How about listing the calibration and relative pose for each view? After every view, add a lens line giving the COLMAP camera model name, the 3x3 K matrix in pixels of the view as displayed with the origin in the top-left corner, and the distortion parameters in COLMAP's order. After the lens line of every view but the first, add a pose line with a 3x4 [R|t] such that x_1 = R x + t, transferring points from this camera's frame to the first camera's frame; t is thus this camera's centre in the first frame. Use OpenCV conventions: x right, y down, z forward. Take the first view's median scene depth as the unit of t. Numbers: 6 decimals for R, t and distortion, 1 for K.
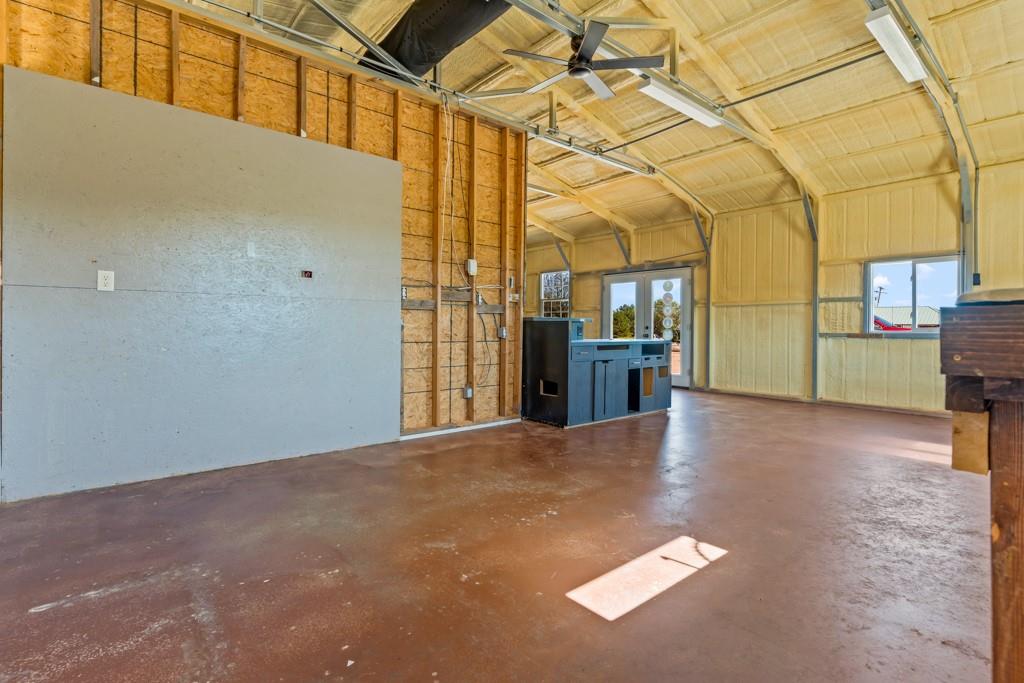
lens RADIAL K [[493.9, 0, 521.4], [0, 493.9, 323.1], [0, 0, 1]] dist [0.001105, 0.000055]
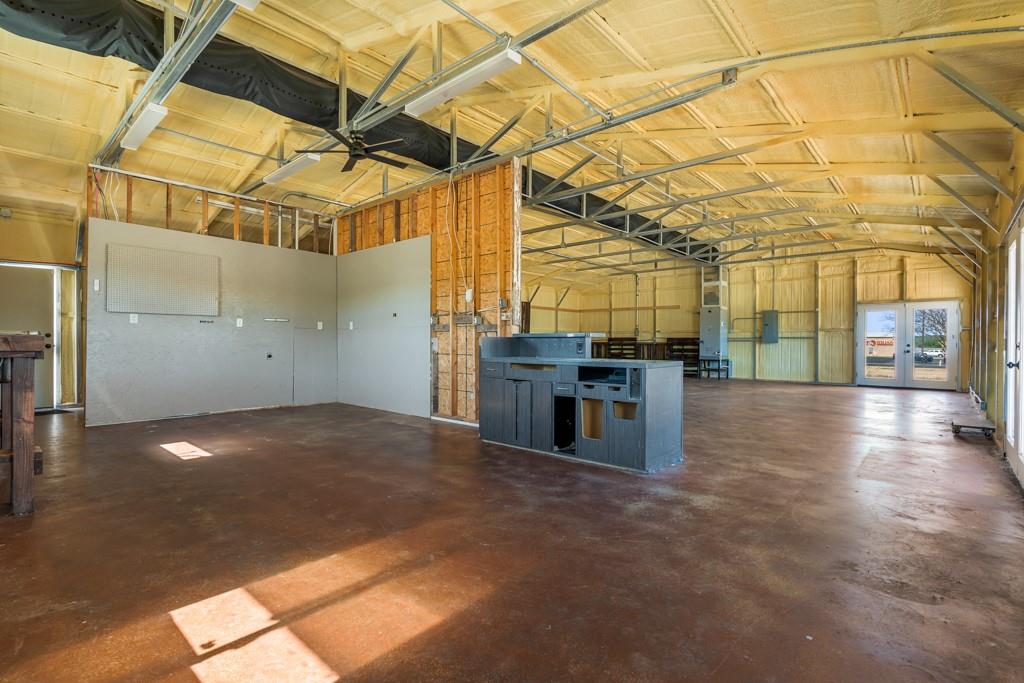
lens RADIAL K [[493.9, 0, 508.4], [0, 493.9, 344.1], [0, 0, 1]] dist [0.001105, 0.000055]
pose [[0.138945, -0.003946, -0.990292, 0.556915], [0.000971, 0.999992, -0.003848, 0.006357], [0.990300, -0.000427, 0.138948, 0.444269]]
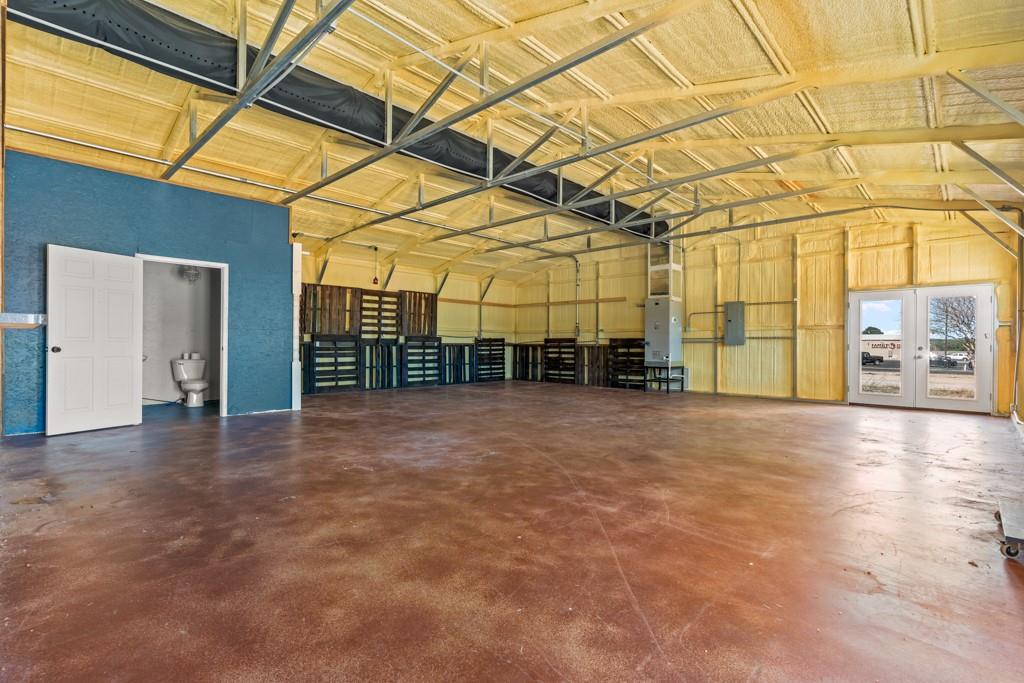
lens RADIAL K [[493.9, 0, 511.8], [0, 493.9, 344.2], [0, 0, 1]] dist [0.001105, 0.000055]
pose [[0.115645, -0.007814, -0.993260, 0.284845], [0.000549, 0.999969, -0.007803, 0.004885], [0.993290, 0.000357, 0.115646, 0.755399]]
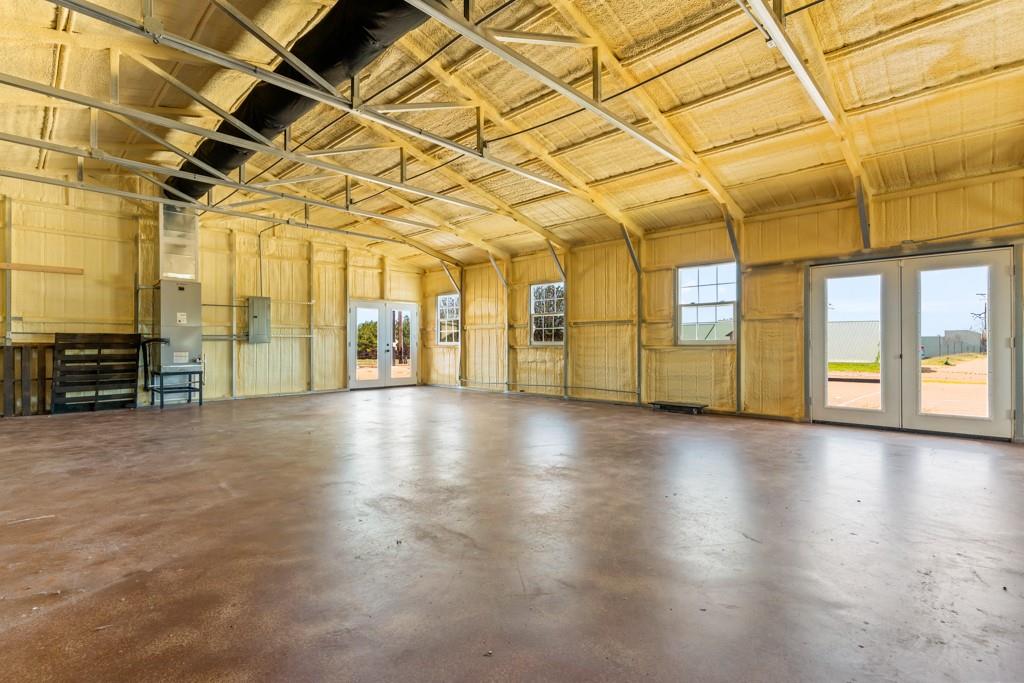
lens RADIAL K [[493.9, 0, 511.2], [0, 493.9, 348.2], [0, 0, 1]] dist [0.001105, 0.000055]
pose [[0.992689, -0.010858, 0.120212, -0.277091], [0.009261, 0.999861, 0.013834, 0.000077], [-0.120345, -0.012619, 0.992652, 0.343160]]
